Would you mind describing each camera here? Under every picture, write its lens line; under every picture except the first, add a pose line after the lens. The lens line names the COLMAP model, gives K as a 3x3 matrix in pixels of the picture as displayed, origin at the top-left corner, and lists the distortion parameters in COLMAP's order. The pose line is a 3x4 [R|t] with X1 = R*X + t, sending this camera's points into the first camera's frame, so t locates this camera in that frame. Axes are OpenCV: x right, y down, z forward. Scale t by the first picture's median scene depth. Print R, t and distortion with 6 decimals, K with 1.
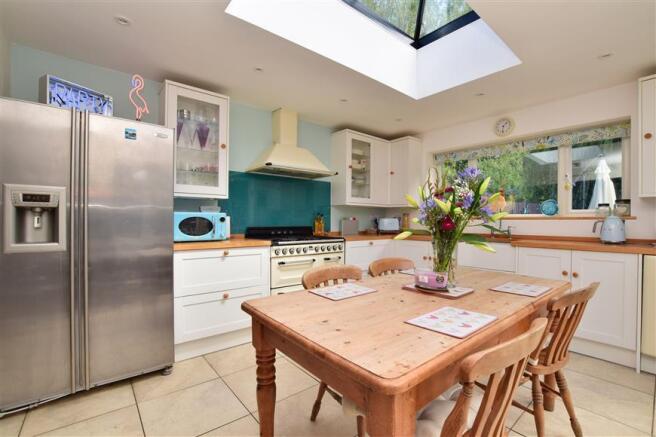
lens RADIAL K [[295.2, 0, 331.1], [0, 295.2, 220.5], [0, 0, 1]] dist [-0.020234, -0.000156]
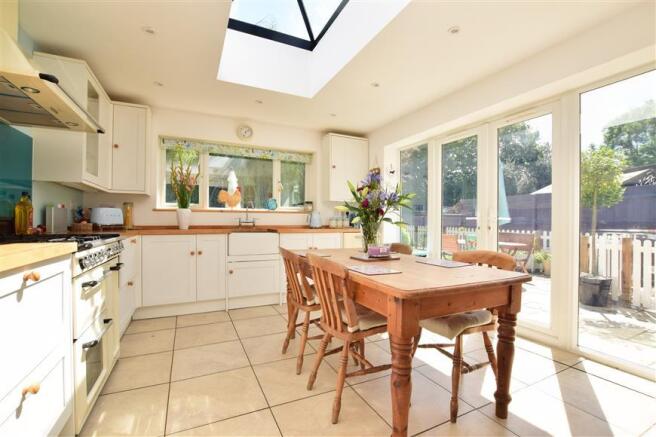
lens RADIAL K [[295.2, 0, 332.0], [0, 295.2, 220.9], [0, 0, 1]] dist [-0.020234, -0.000156]
pose [[0.239193, -0.000385, 0.970972, -0.458176], [-0.001804, 0.999998, 0.000841, 0.027505], [-0.970970, -0.001953, 0.239192, 0.383113]]
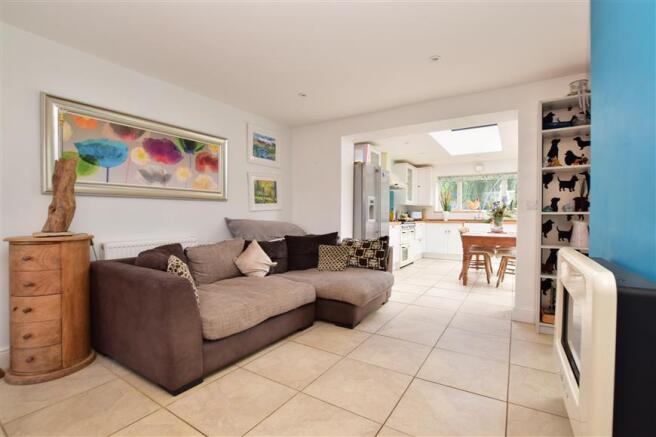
lens RADIAL K [[295.2, 0, 328.0], [0, 295.2, 220.7], [0, 0, 1]] dist [-0.020234, -0.000156]
pose [[0.954416, -0.004116, 0.298451, -1.061519], [0.001445, 0.999957, 0.009169, 0.035547], [-0.298476, -0.008320, 0.954381, -0.669444]]
